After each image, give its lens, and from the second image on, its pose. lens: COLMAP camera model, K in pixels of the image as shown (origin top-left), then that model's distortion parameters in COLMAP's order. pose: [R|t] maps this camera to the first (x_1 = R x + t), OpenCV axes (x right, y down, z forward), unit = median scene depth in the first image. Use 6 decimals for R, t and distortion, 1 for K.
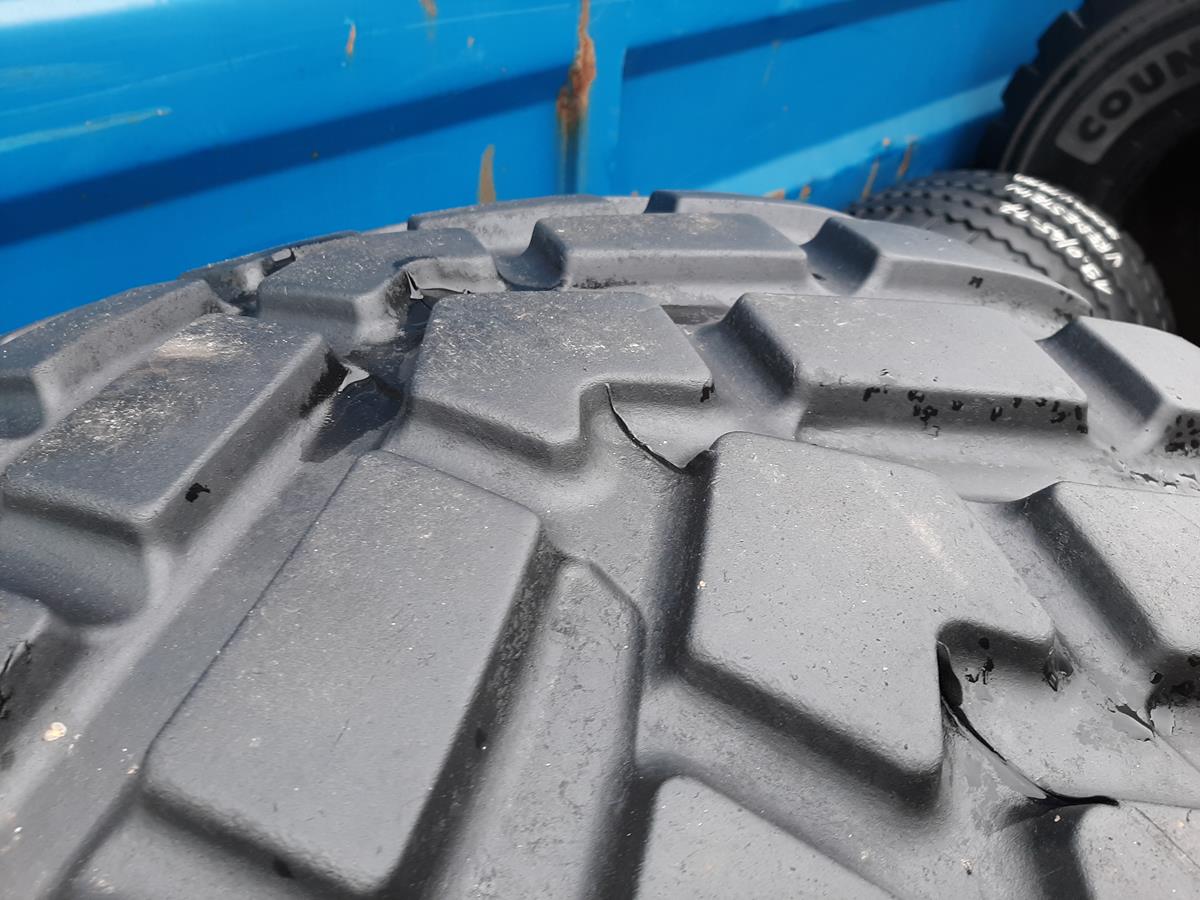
lens RADIAL K [[901.0, 0, 625.9], [0, 901.0, 463.4], [0, 0, 1]] dist [0.059729, -0.120579]
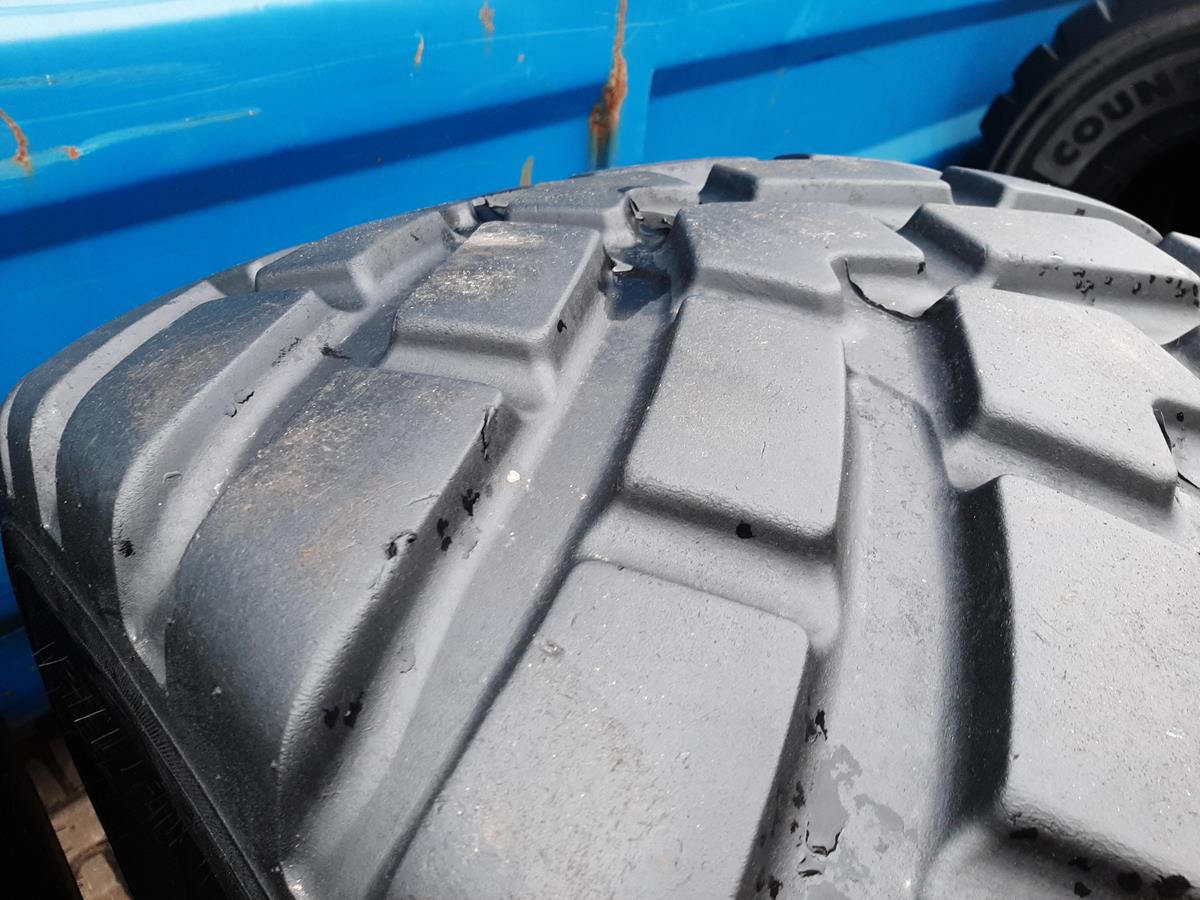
lens RADIAL K [[901.0, 0, 625.3], [0, 901.0, 474.8], [0, 0, 1]] dist [0.059729, -0.120579]
pose [[0.998814, -0.012052, 0.047169, -0.359942], [0.013616, 0.999364, -0.032972, 0.230910], [-0.046742, 0.033575, 0.998343, -0.221527]]
